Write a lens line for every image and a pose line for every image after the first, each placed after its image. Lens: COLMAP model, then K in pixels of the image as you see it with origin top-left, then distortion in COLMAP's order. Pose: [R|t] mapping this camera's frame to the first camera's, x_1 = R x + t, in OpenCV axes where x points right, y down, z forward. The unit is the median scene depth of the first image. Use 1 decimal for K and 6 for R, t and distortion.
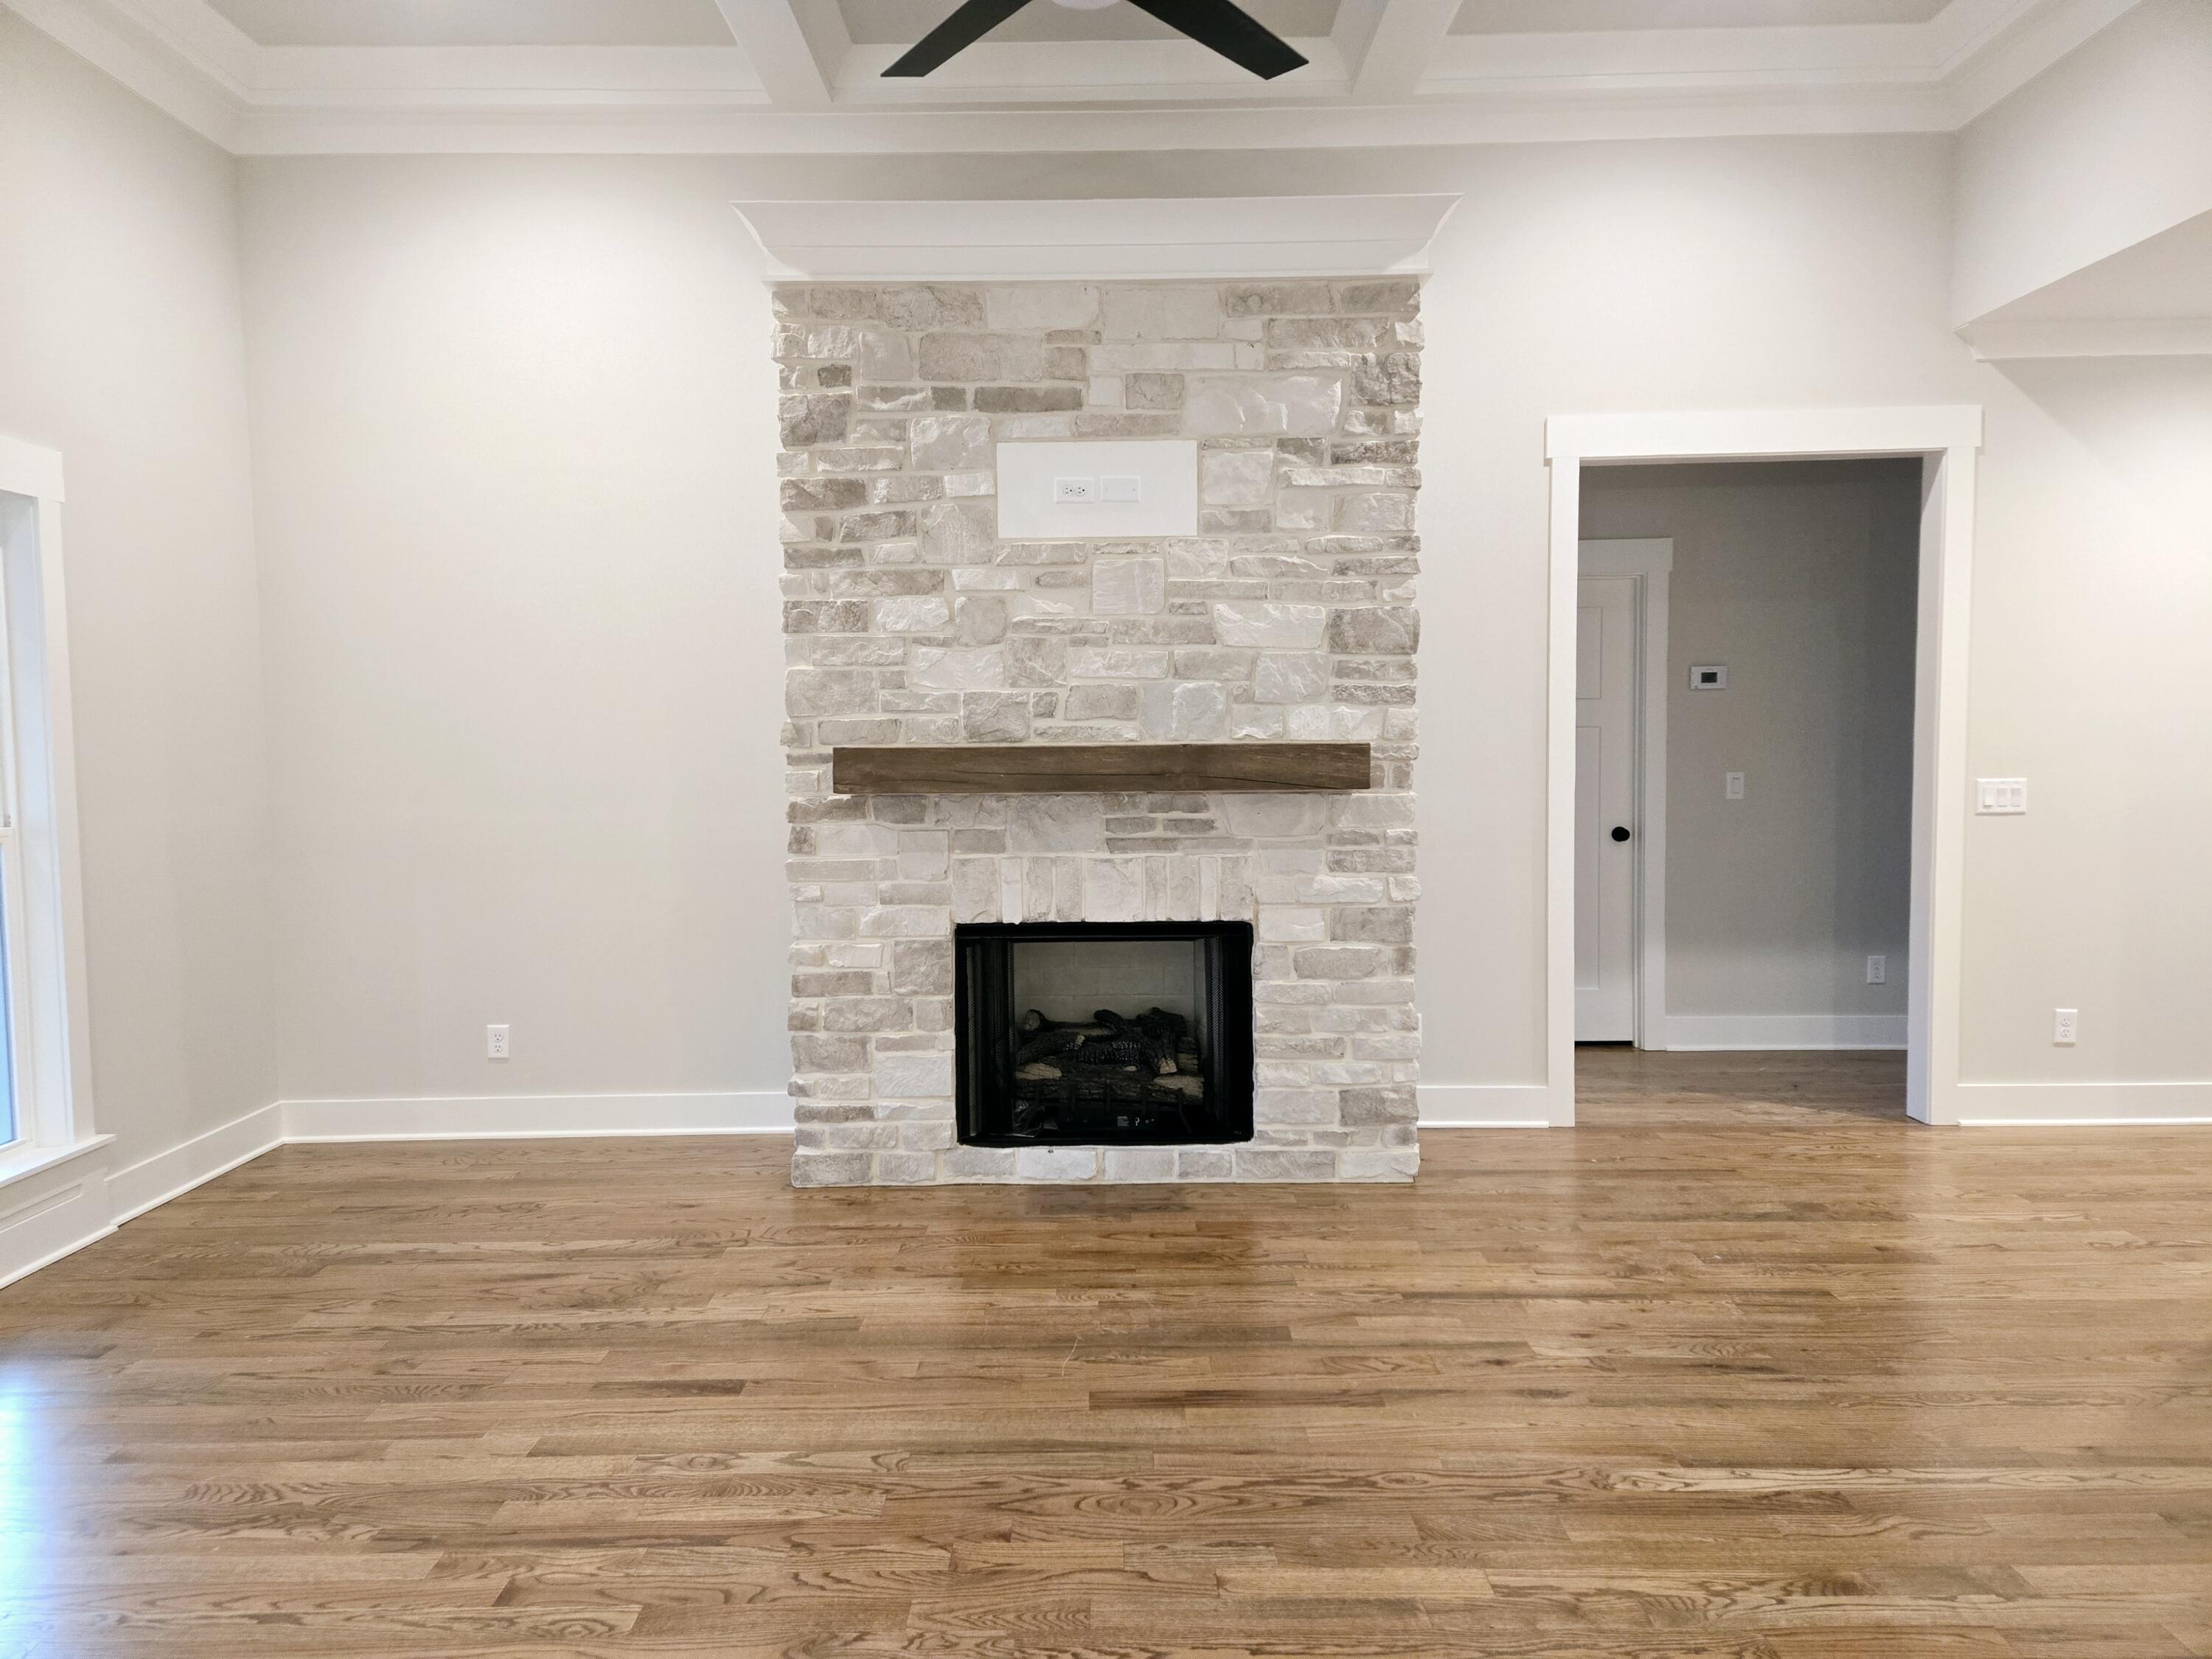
lens RADIAL K [[1478.3, 0, 1097.6], [0, 1478.3, 830.6], [0, 0, 1]] dist [0.097686, -0.083316]
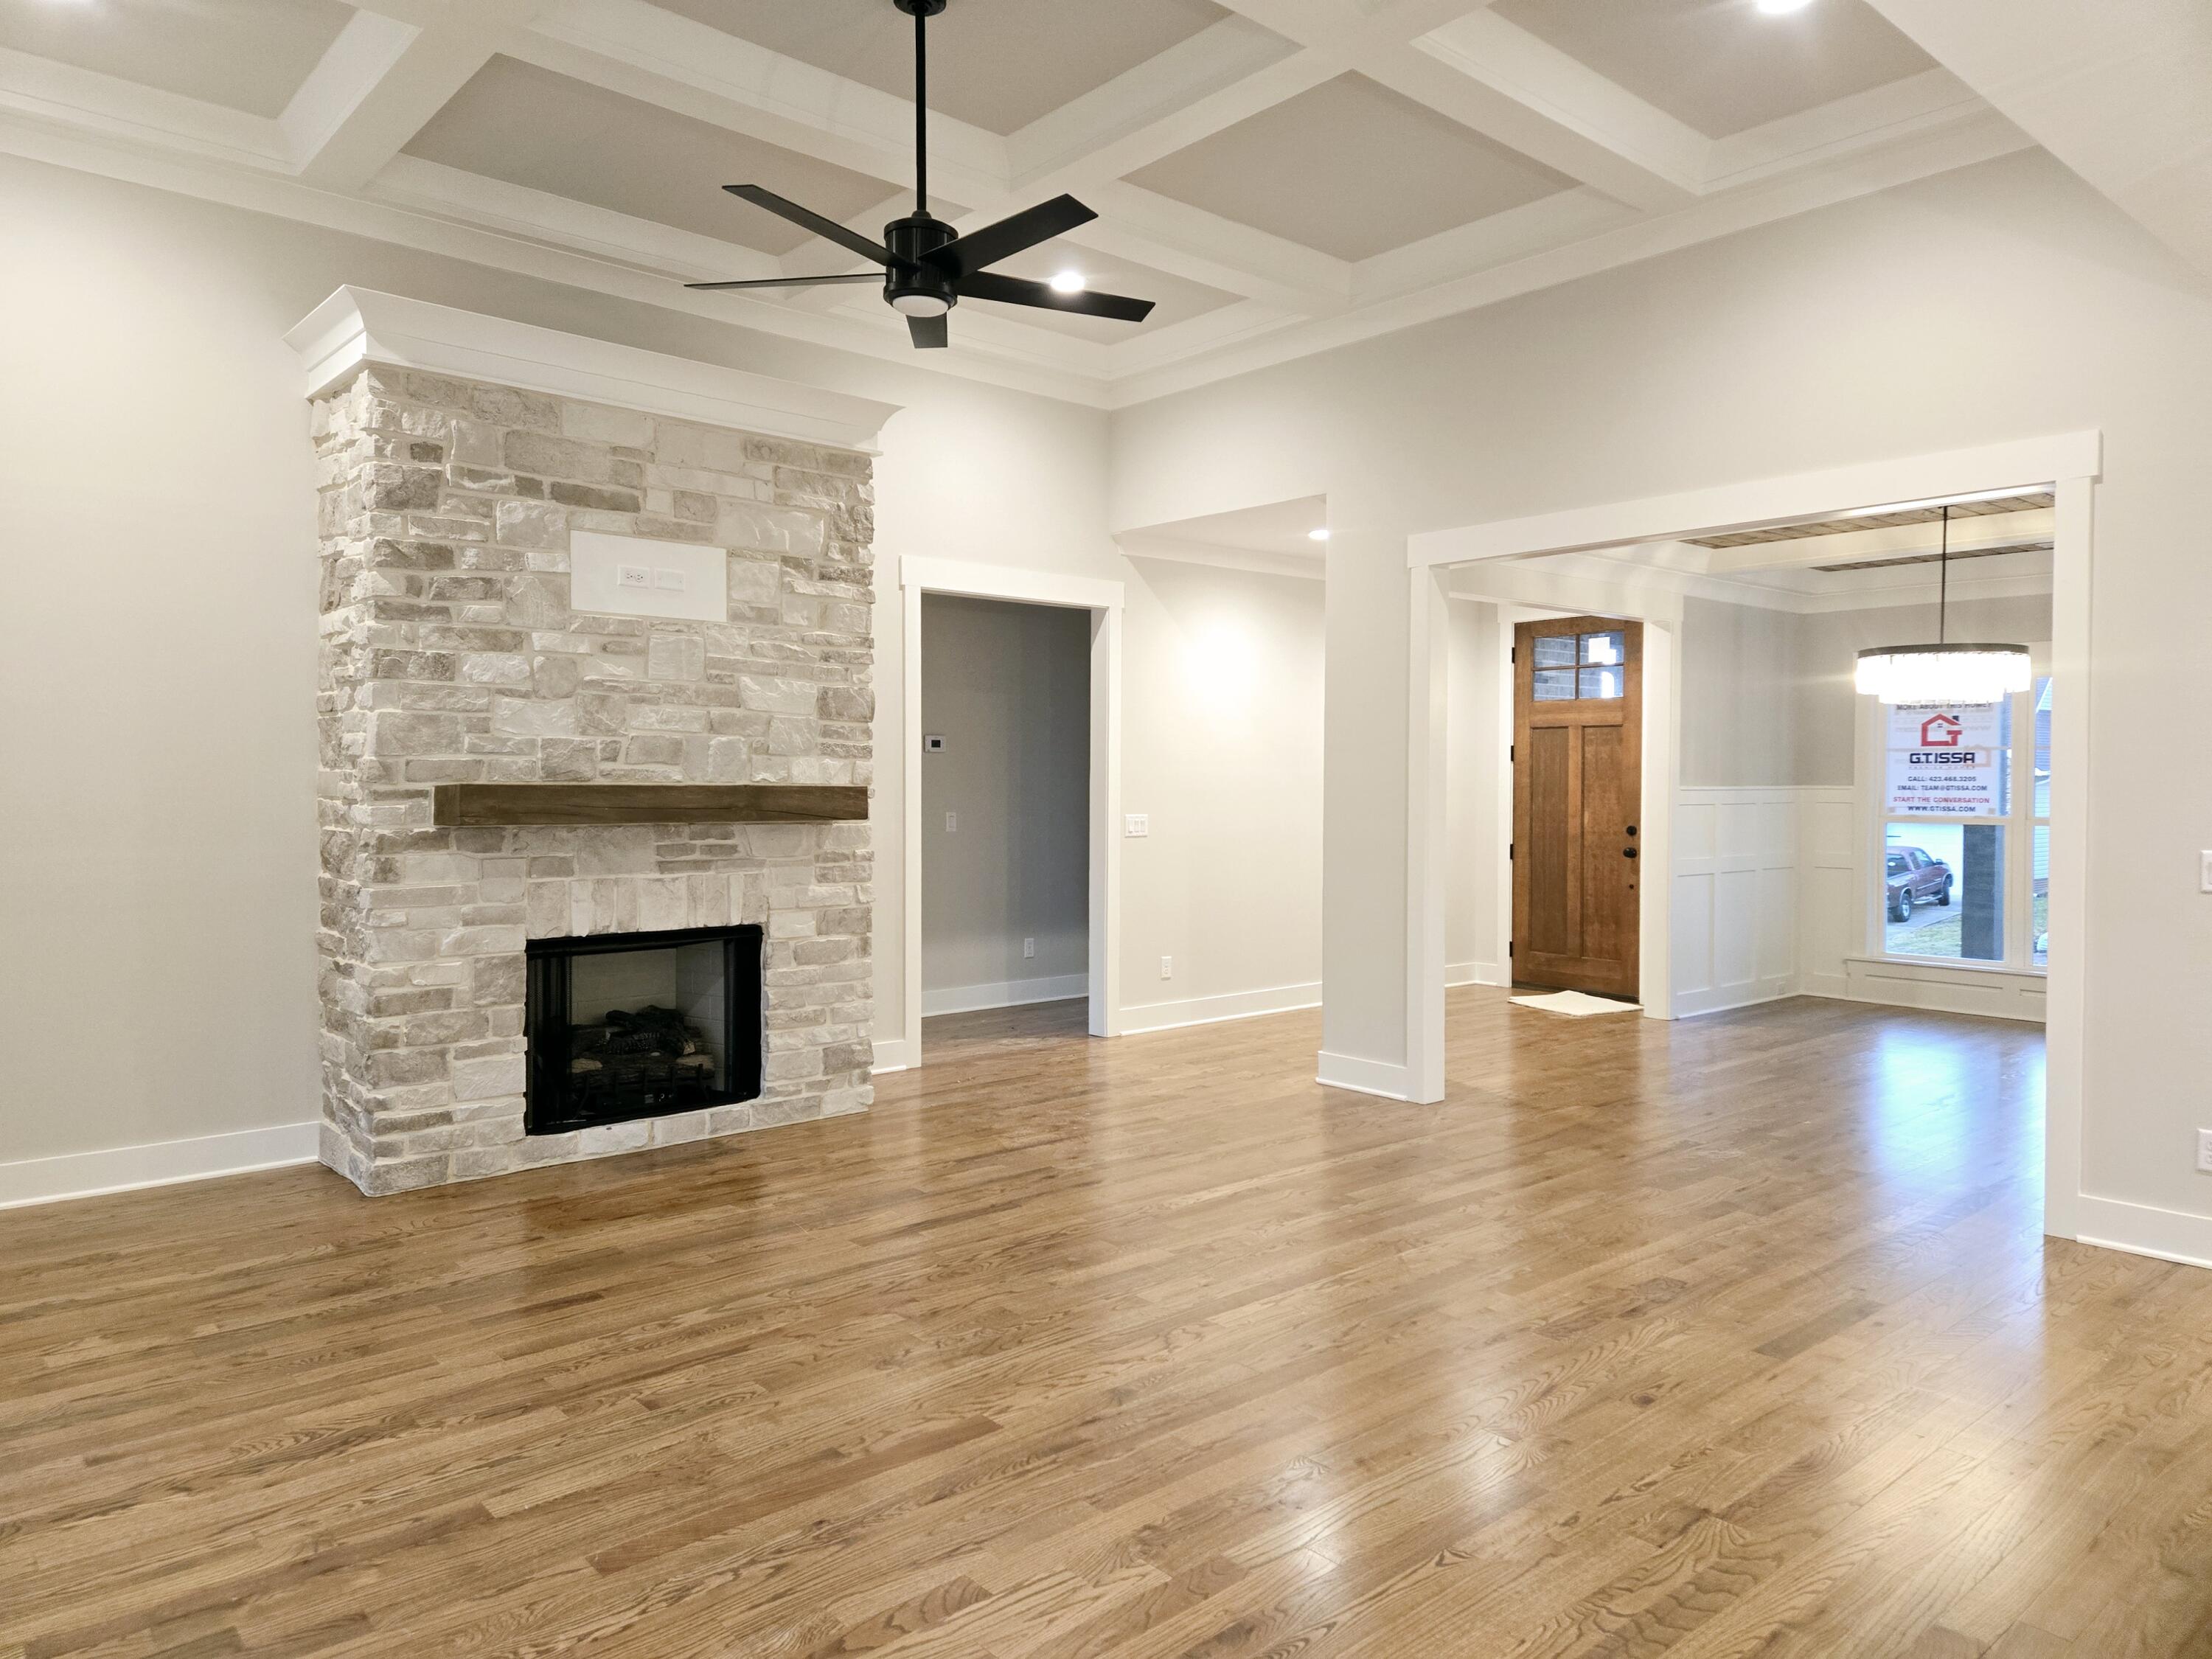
lens RADIAL K [[1478.3, 0, 1097.6], [0, 1478.3, 830.6], [0, 0, 1]] dist [0.097686, -0.083316]
pose [[0.745196, -0.008460, 0.666792, -0.549161], [0.032809, 0.999174, -0.023990, 0.021322], [-0.666038, 0.039754, 0.744858, -0.159515]]
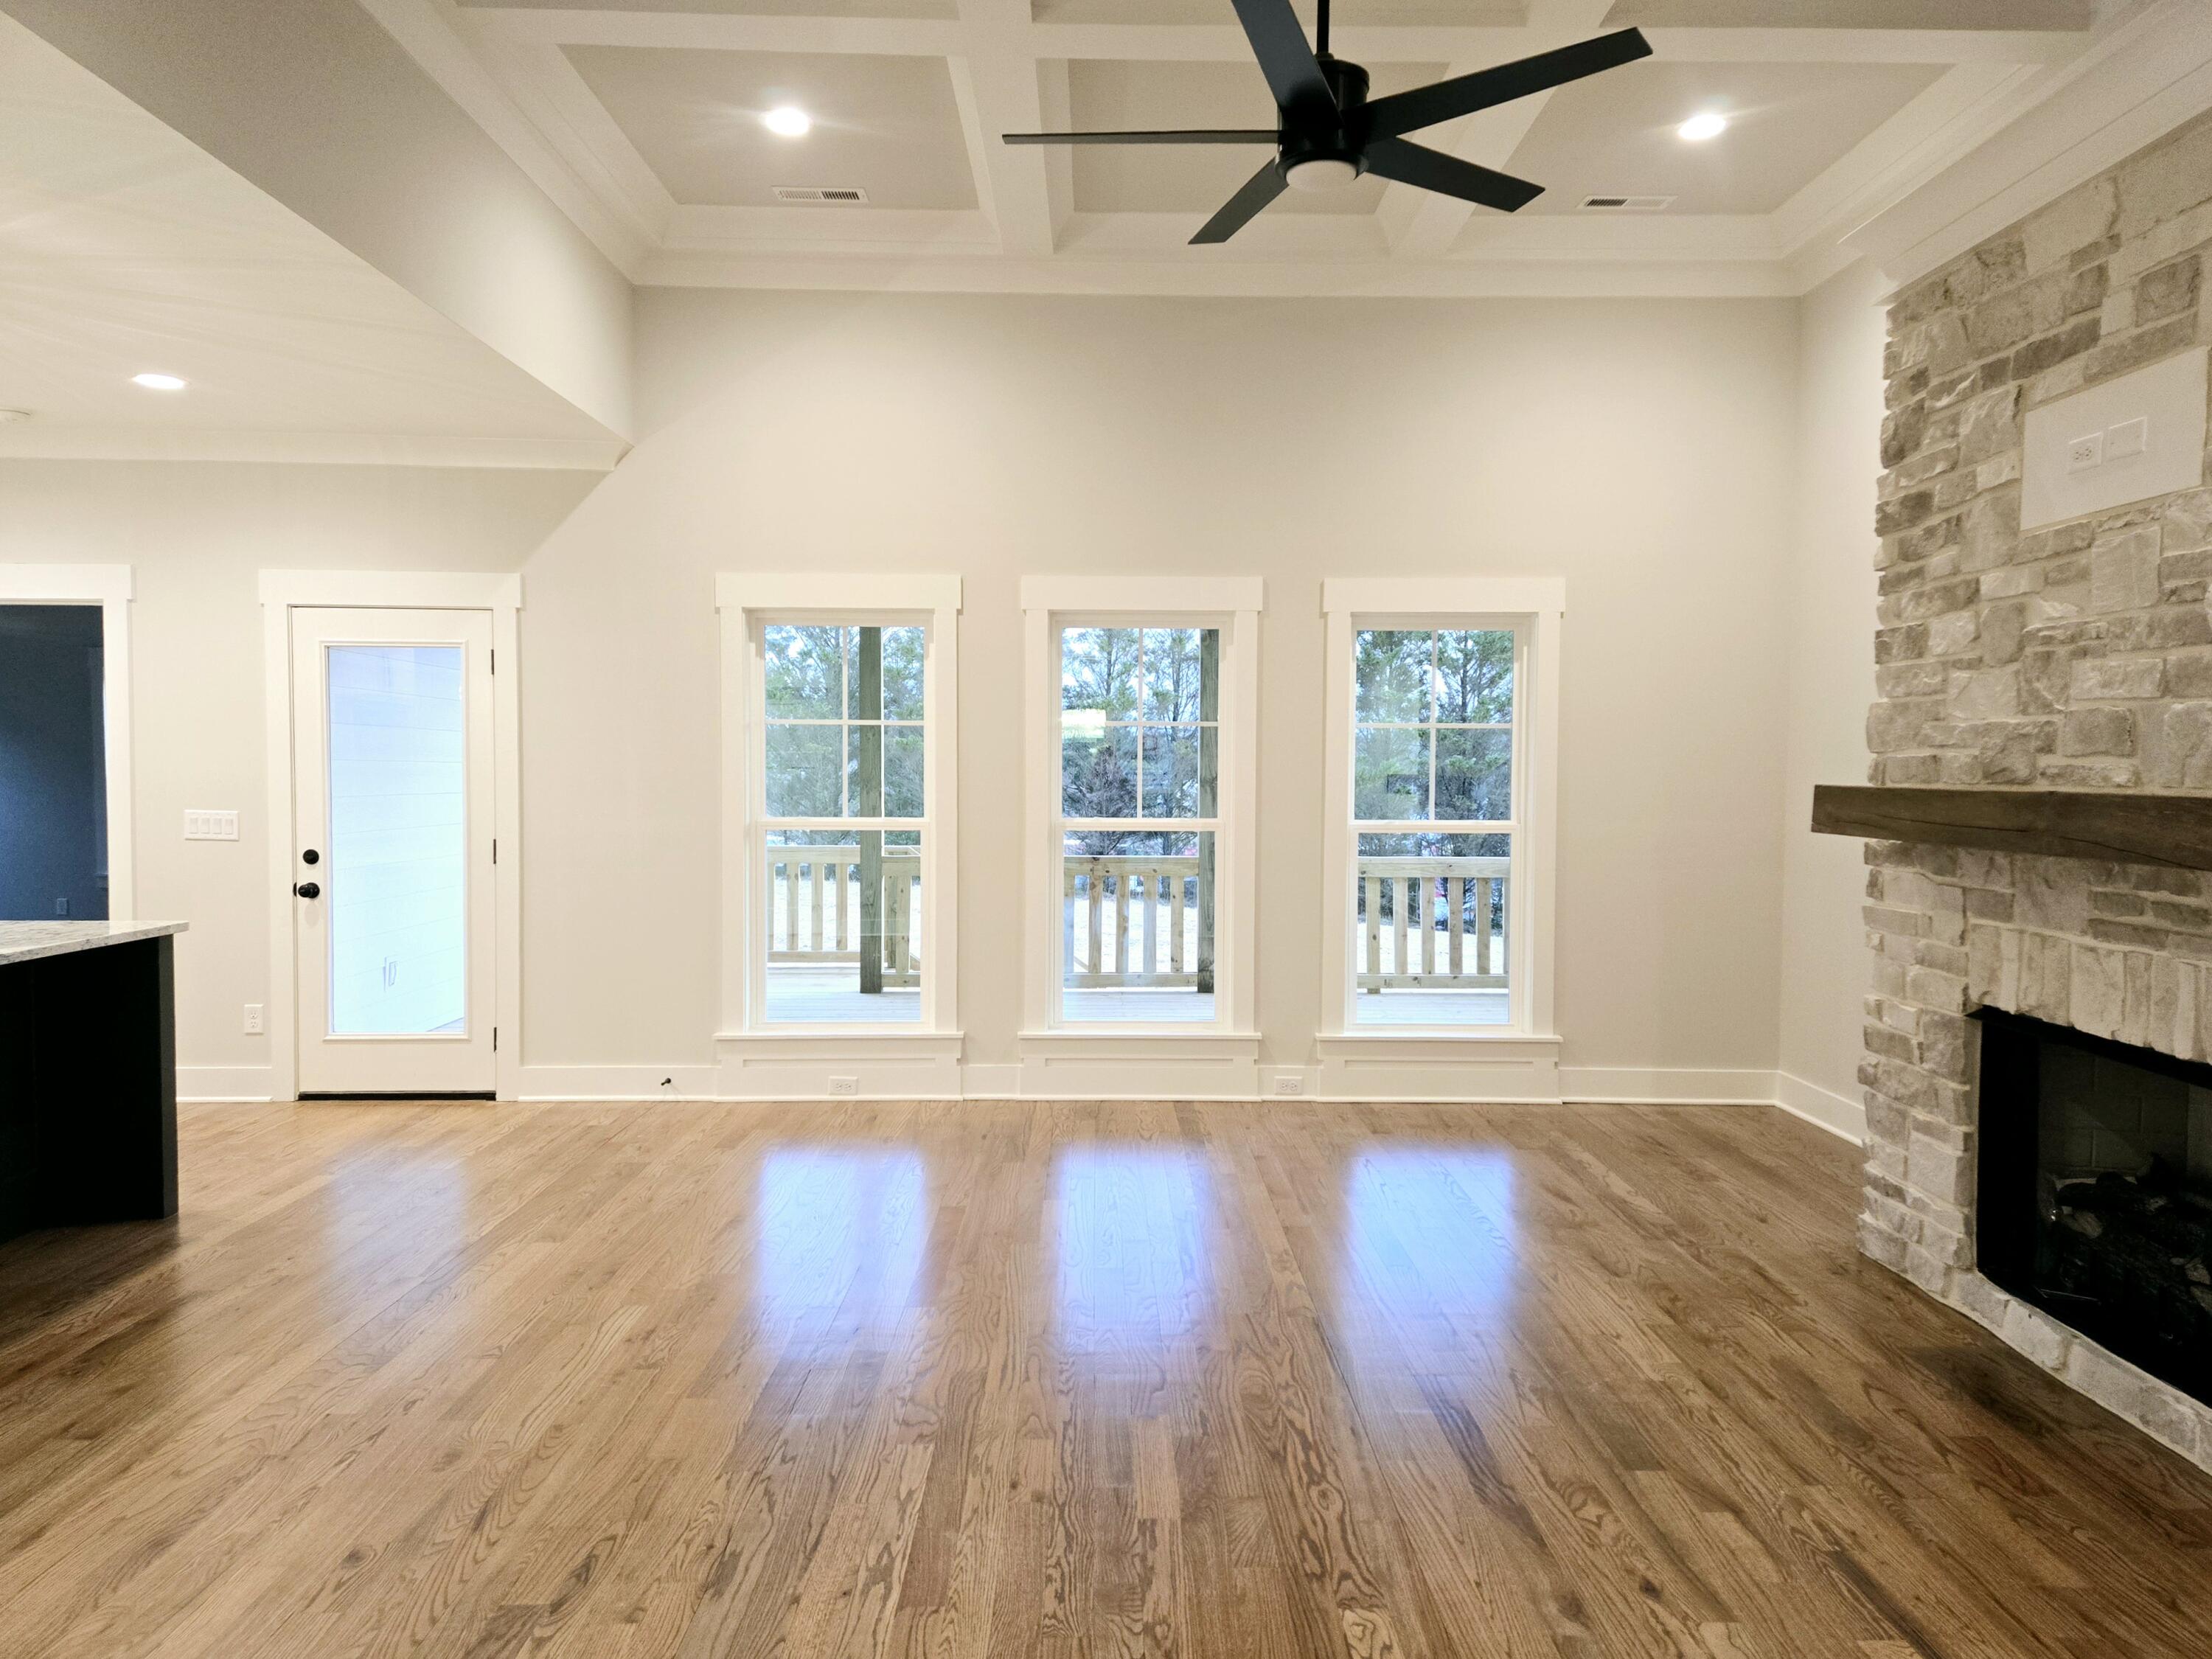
lens RADIAL K [[1492.6, 0, 1108.3], [0, 1492.6, 845.2], [0, 0, 1]] dist [0.094061, -0.082205]
pose [[0.013626, 0.063862, -0.997866, 0.761149], [-0.076055, 0.995134, 0.062649, -0.041835], [0.997011, 0.075039, 0.018417, 0.503452]]
